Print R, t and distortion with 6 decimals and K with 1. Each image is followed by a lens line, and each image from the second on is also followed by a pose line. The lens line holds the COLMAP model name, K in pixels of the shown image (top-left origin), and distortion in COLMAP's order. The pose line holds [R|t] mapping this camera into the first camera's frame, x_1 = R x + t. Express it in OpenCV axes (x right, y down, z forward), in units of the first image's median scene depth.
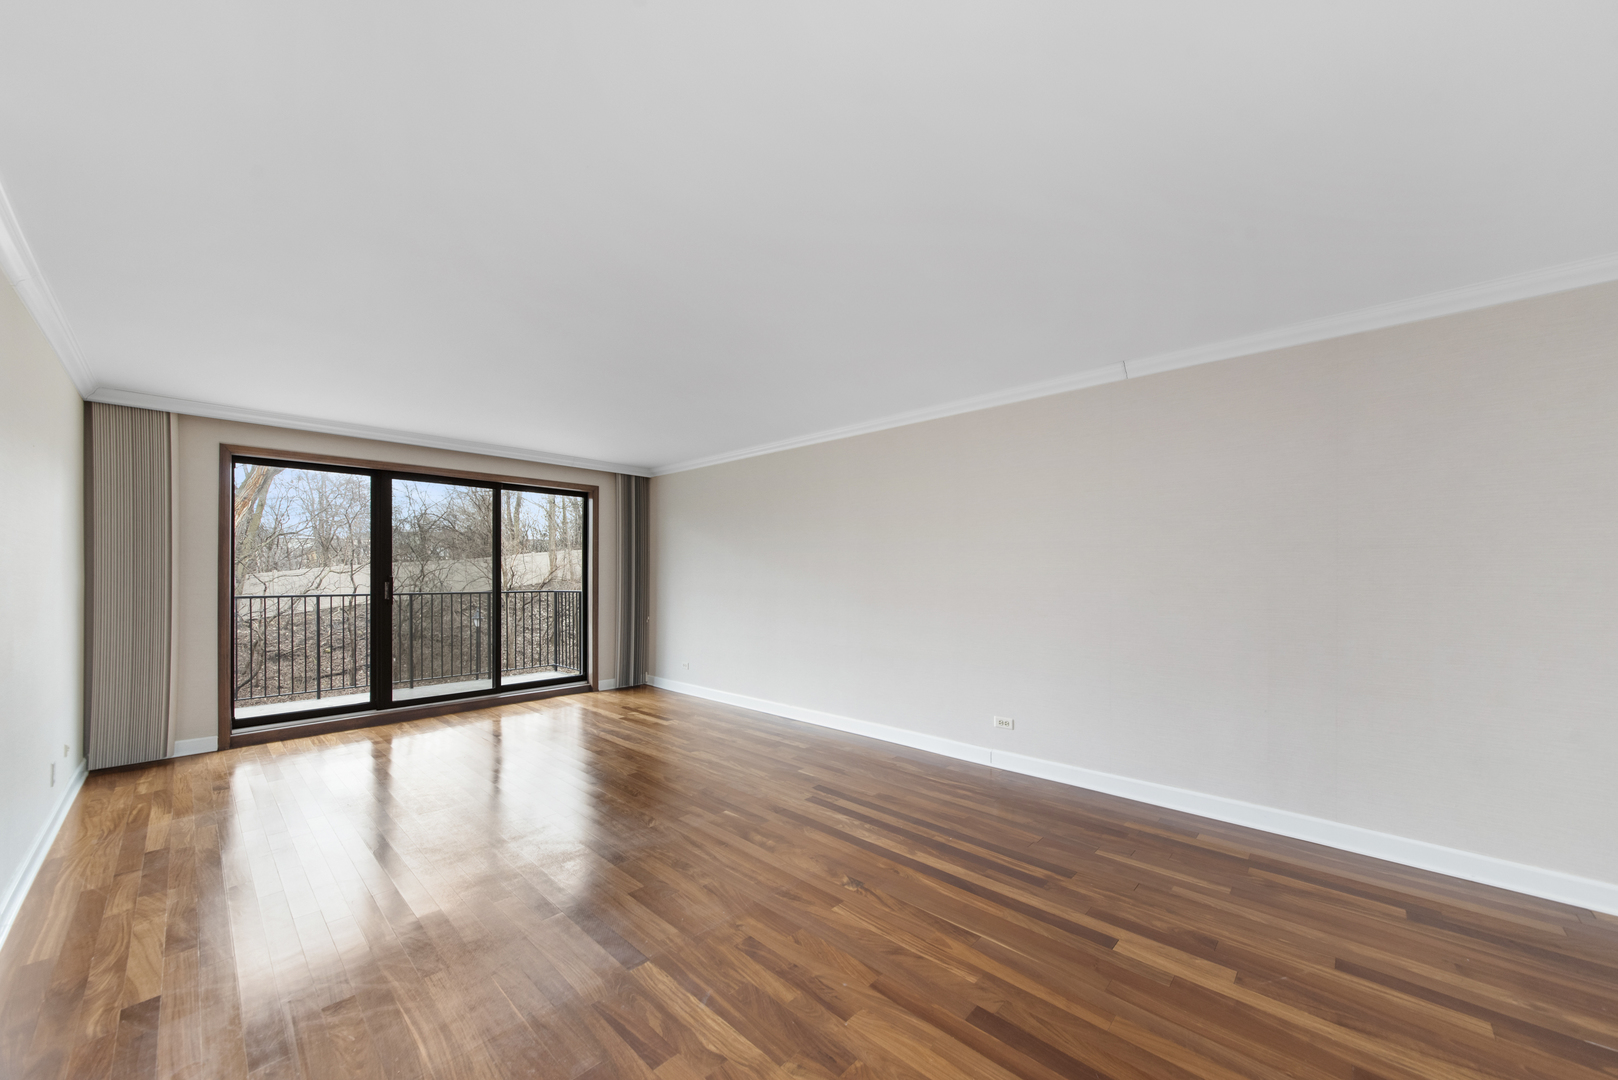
lens RADIAL K [[586.0, 0, 808.3], [0, 586.0, 572.4], [0, 0, 1]] dist [0.000696, 0.000042]
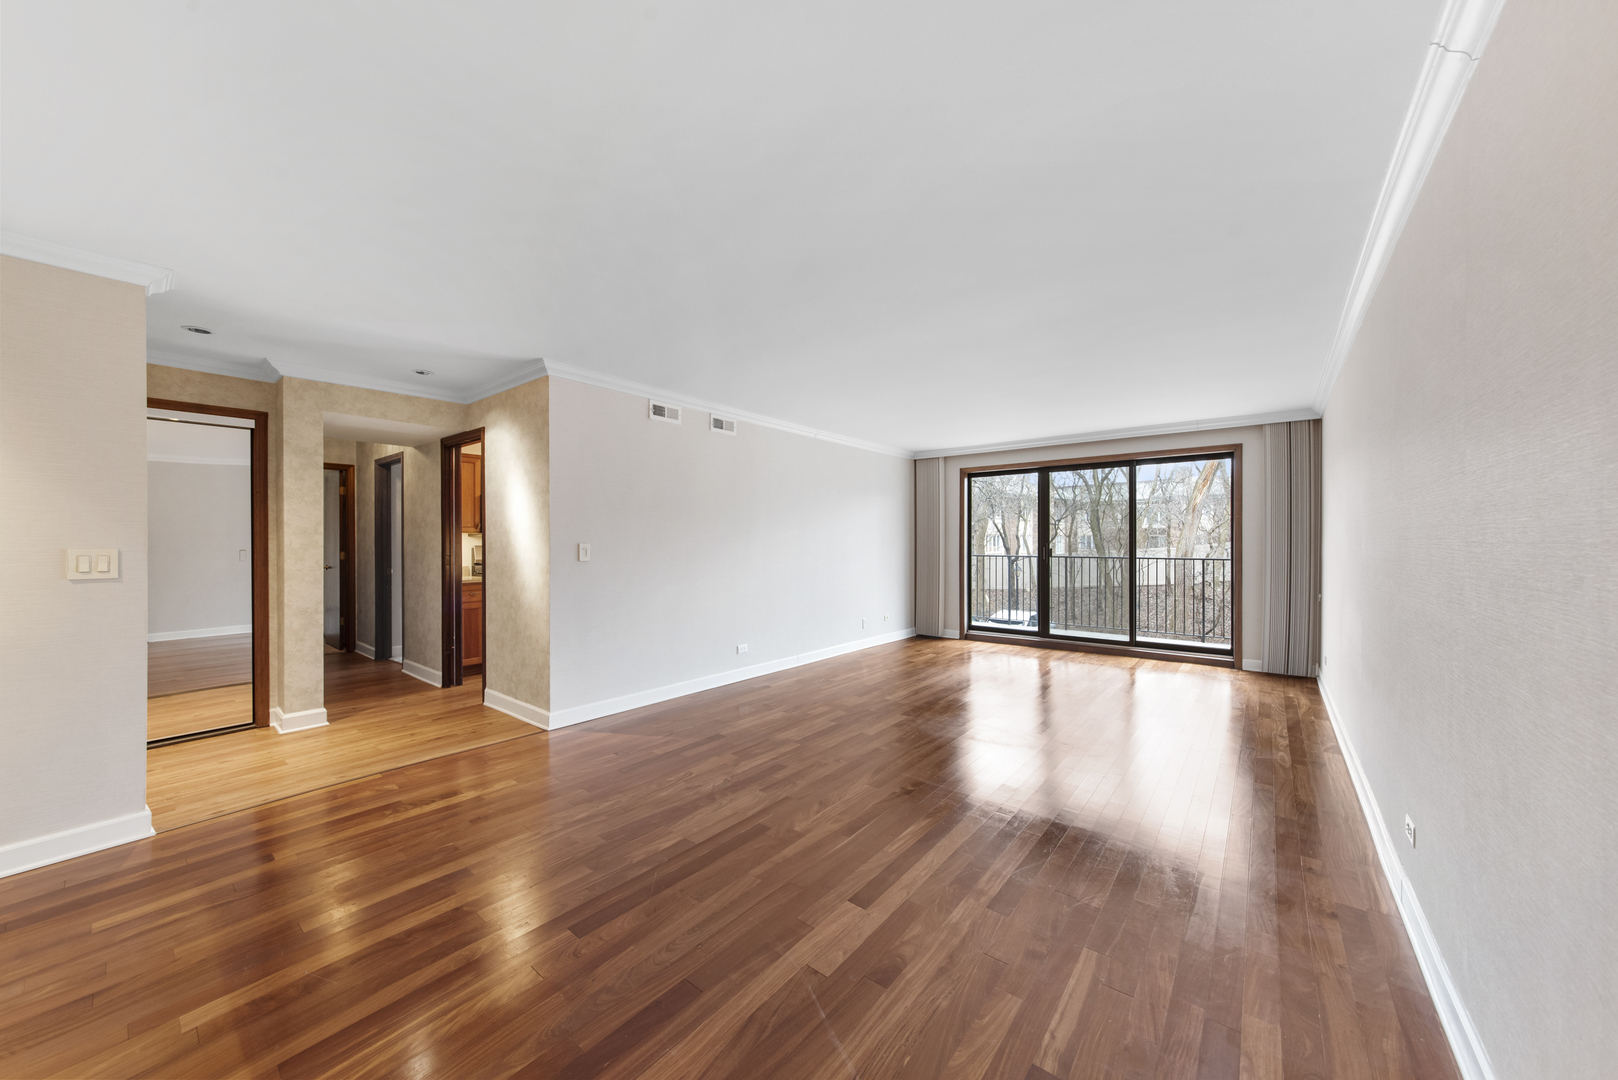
lens RADIAL K [[572.8, 0, 809.0], [0, 572.8, 540.0], [0, 0, 1]] dist [-0.000115, -0.000010]
pose [[0.077230, -0.007304, -0.996987, 0.678647], [0.003370, 0.999969, -0.007065, 0.008570], [0.997008, -0.002814, 0.077253, 0.382882]]
